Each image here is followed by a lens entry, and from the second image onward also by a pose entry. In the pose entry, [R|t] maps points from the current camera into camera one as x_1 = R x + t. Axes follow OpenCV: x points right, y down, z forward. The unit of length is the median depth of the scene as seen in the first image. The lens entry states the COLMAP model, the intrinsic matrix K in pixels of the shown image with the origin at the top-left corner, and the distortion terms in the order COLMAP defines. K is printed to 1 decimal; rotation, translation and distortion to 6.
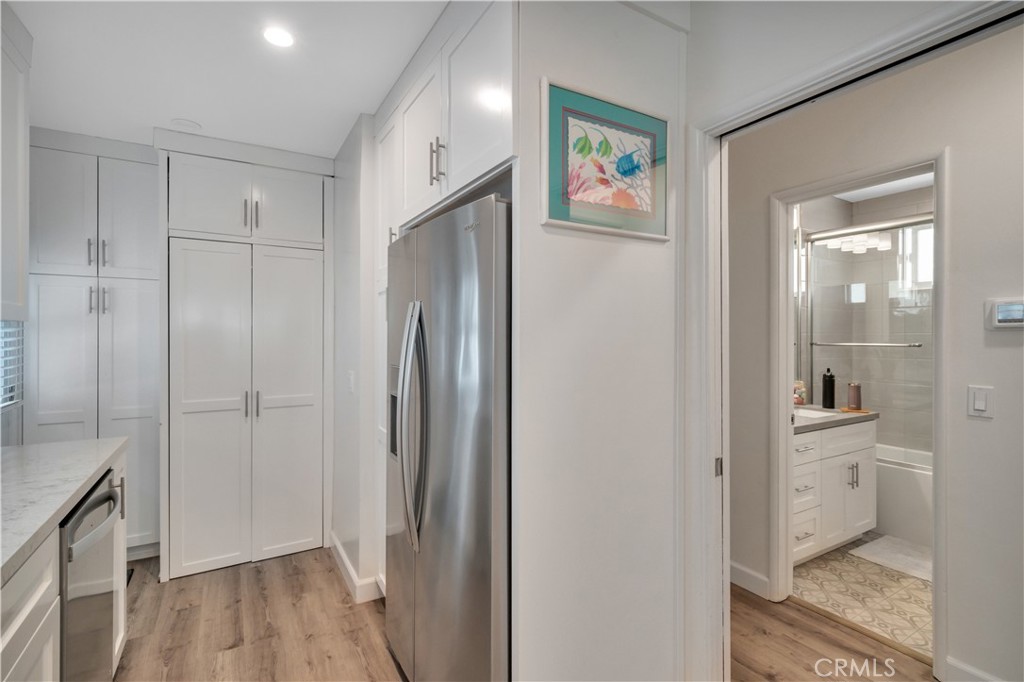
lens RADIAL K [[475.3, 0, 505.5], [0, 475.3, 337.3], [0, 0, 1]] dist [0.002739, 0.000234]
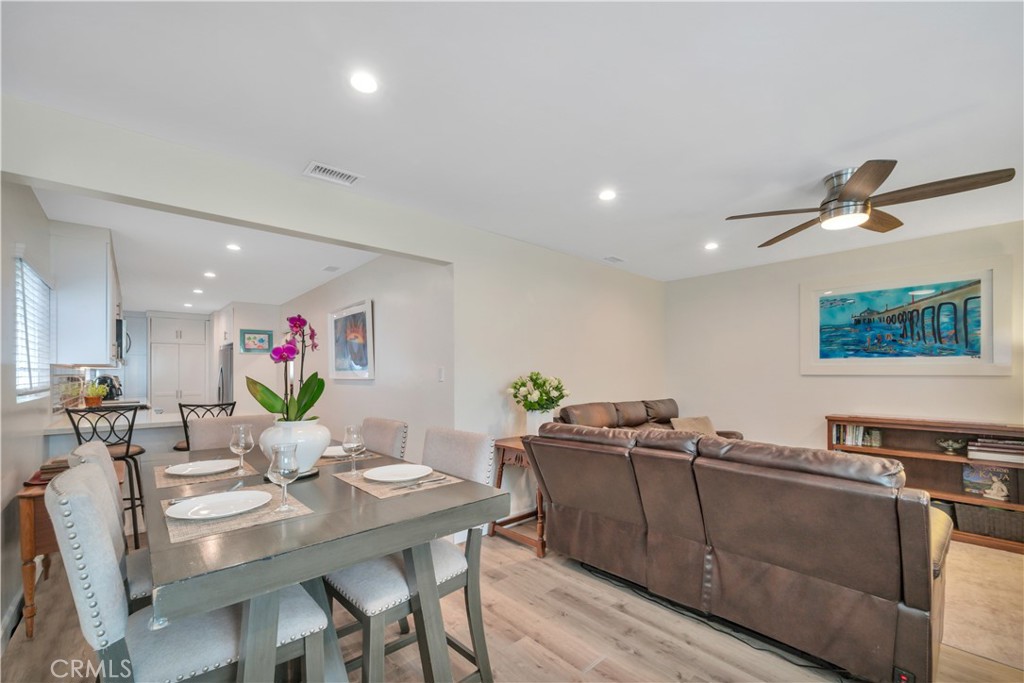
lens RADIAL K [[410.8, 0, 497.4], [0, 410.8, 372.8], [0, 0, 1]] dist [0.002489, 0.000115]
pose [[0.979309, -0.005312, 0.202299, 1.147924], [0.005890, 0.999980, -0.002255, 0.022546], [-0.202283, 0.003400, 0.979321, -2.453298]]
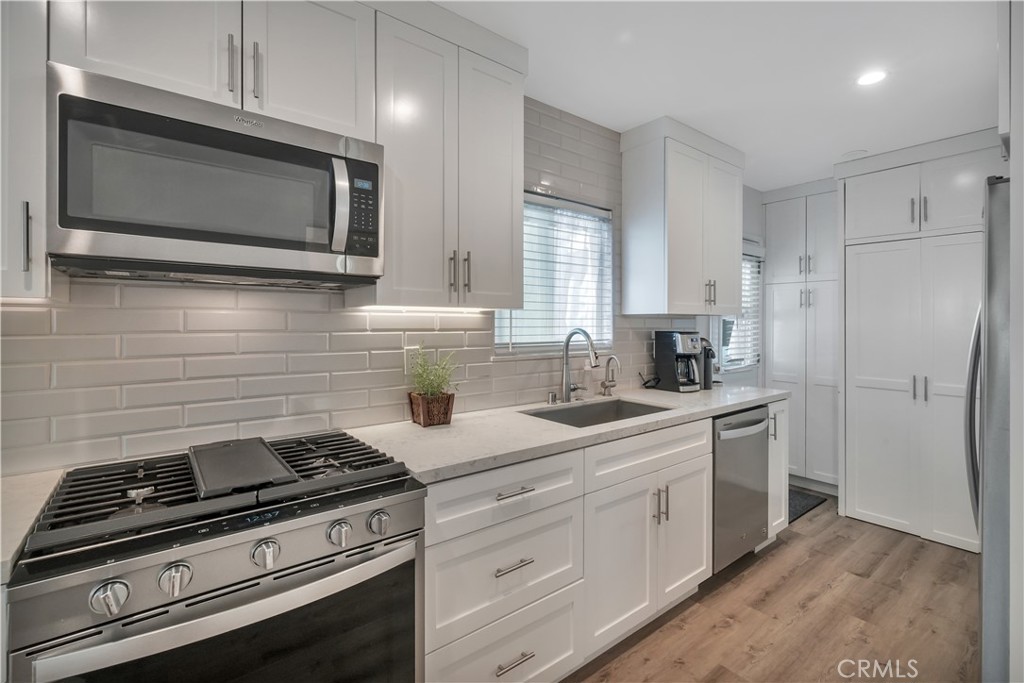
lens RADIAL K [[457.7, 0, 529.0], [0, 457.7, 327.7], [0, 0, 1]] dist [-0.021144, -0.000597]
pose [[0.164321, 0.011840, -0.986336, 0.367176], [-0.007406, 0.999915, 0.010770, 0.000993], [0.986379, 0.005535, 0.164395, -0.033504]]
